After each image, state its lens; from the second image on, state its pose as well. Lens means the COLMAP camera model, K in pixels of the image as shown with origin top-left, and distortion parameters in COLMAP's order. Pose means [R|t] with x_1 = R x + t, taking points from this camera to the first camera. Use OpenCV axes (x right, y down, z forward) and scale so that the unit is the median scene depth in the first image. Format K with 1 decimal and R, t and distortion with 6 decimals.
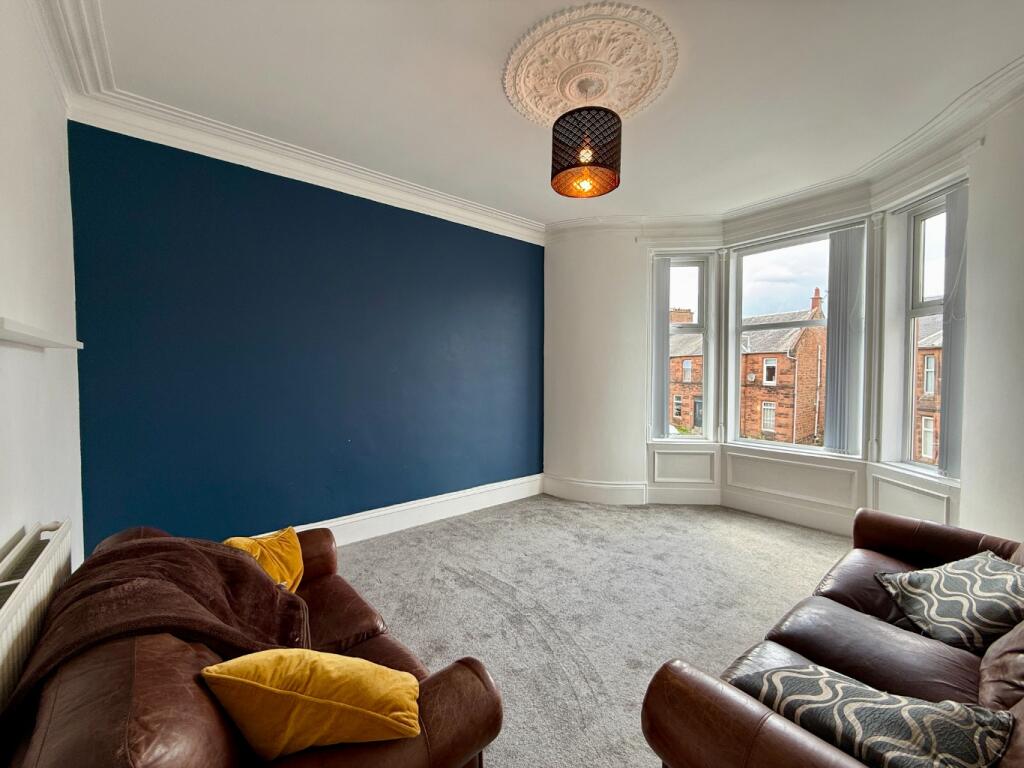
lens RADIAL K [[408.7, 0, 508.9], [0, 408.7, 383.2], [0, 0, 1]] dist [-0.001535, -0.000077]
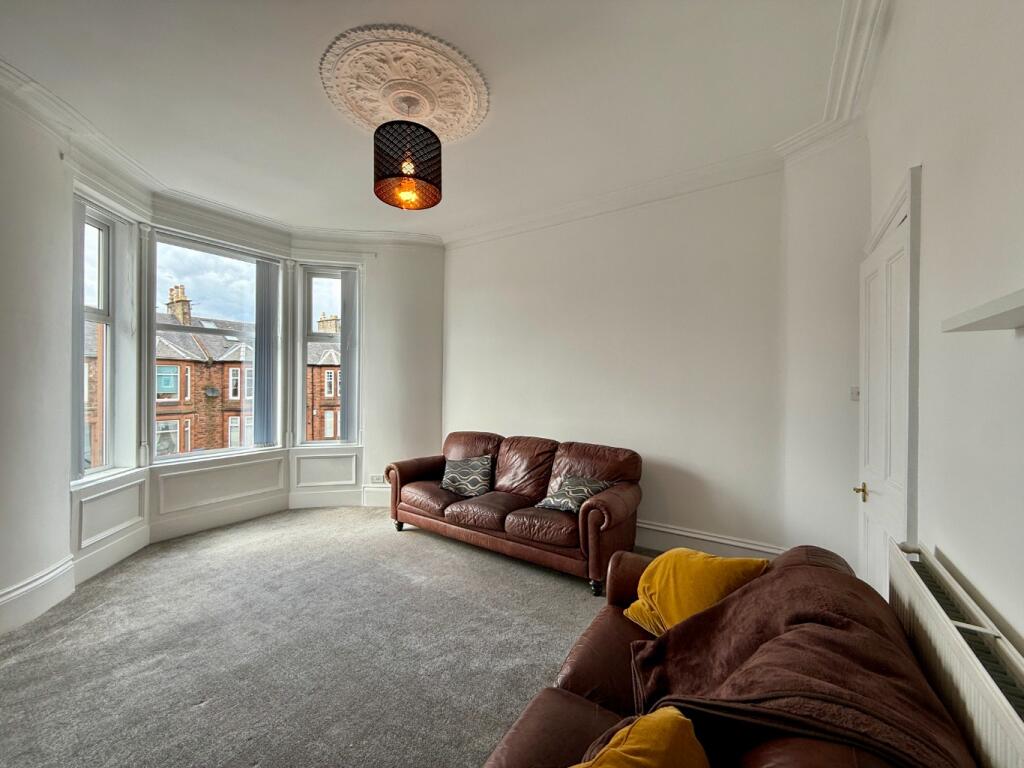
lens RADIAL K [[408.7, 0, 508.9], [0, 408.7, 383.2], [0, 0, 1]] dist [-0.001535, -0.000077]
pose [[-0.287381, -0.004634, 0.957805, -0.541904], [0.017482, 0.999796, 0.010083, -0.014663], [-0.957657, 0.019642, -0.287241, 0.661300]]
